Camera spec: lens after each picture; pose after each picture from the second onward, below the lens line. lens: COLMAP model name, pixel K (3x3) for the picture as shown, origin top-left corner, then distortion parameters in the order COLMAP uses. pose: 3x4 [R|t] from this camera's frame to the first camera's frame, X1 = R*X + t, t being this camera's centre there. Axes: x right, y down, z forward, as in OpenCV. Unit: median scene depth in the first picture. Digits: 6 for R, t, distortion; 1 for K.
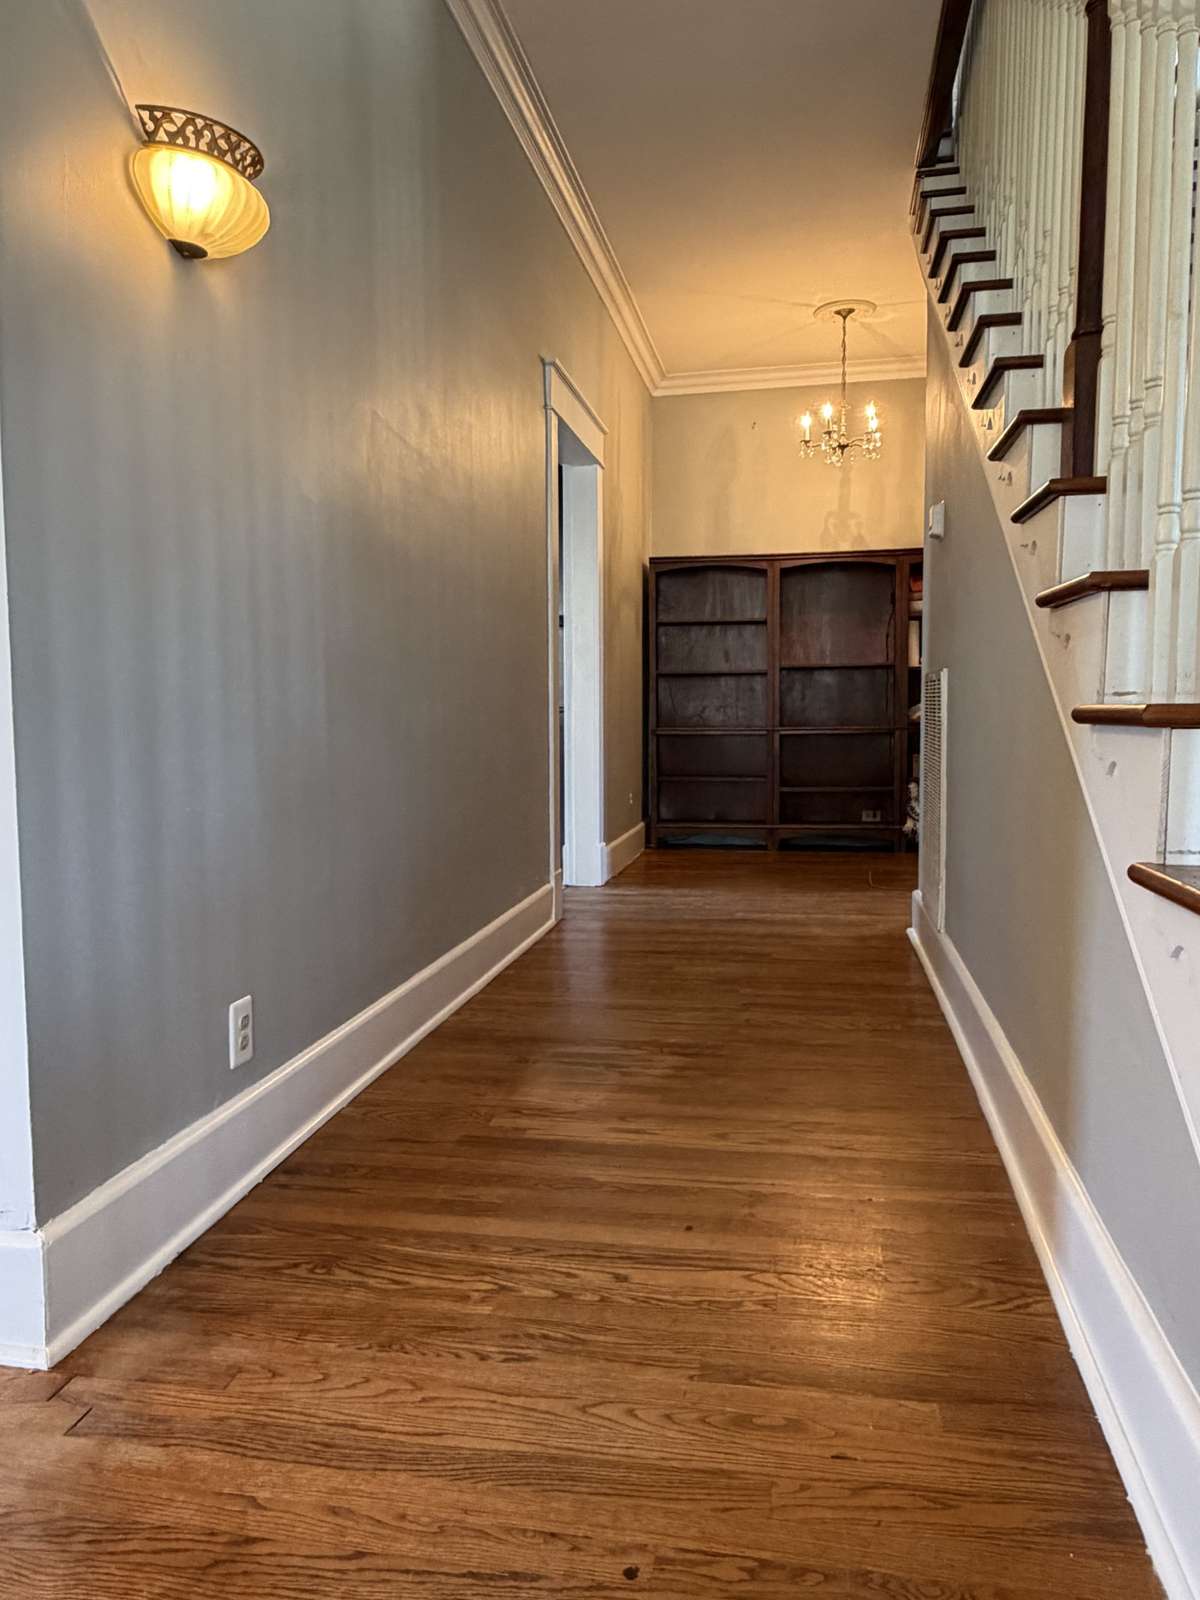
lens RADIAL K [[1255.7, 0, 600.0], [0, 1255.7, 800.0], [0, 0, 1]] dist [0.010749, 0.001587]
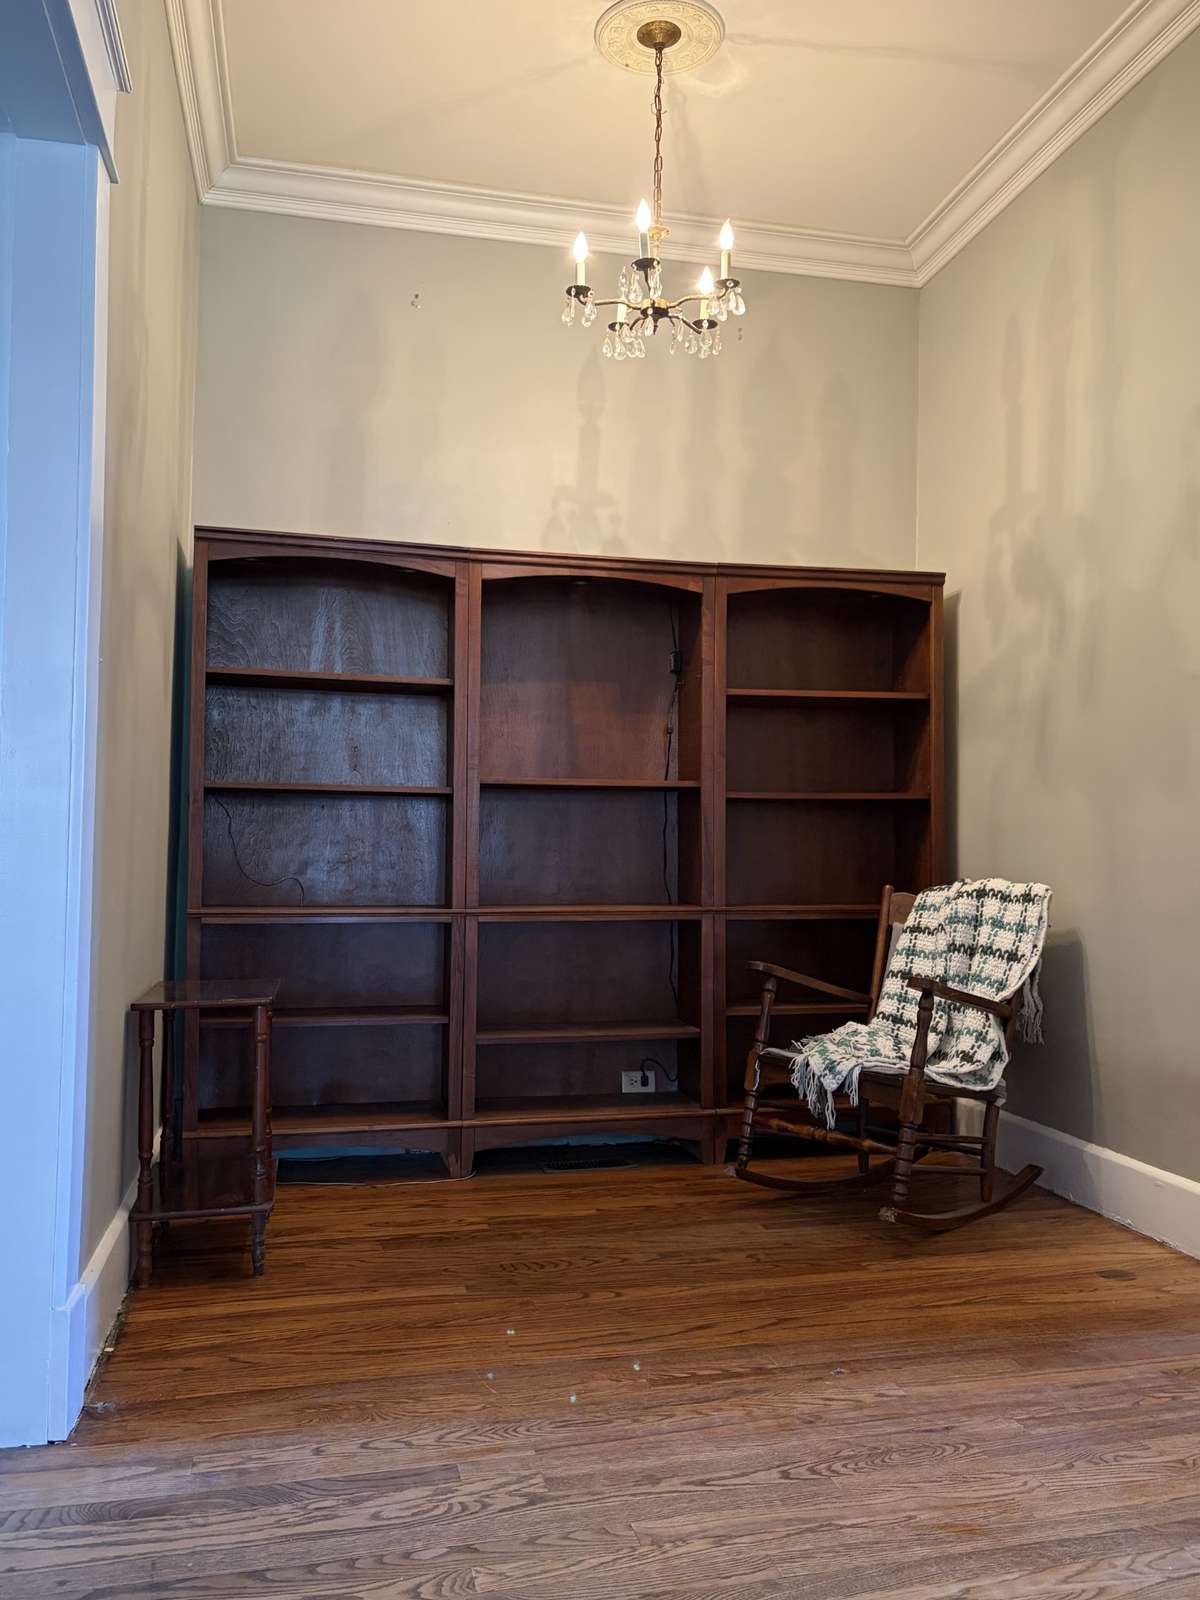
lens RADIAL K [[1255.7, 0, 600.0], [0, 1255.7, 800.0], [0, 0, 1]] dist [0.010749, 0.001587]
pose [[0.917996, 0.030900, 0.395384, -0.002353], [0.006766, 0.995595, -0.093516, -0.053349], [-0.396532, 0.088522, 0.913743, 0.531971]]
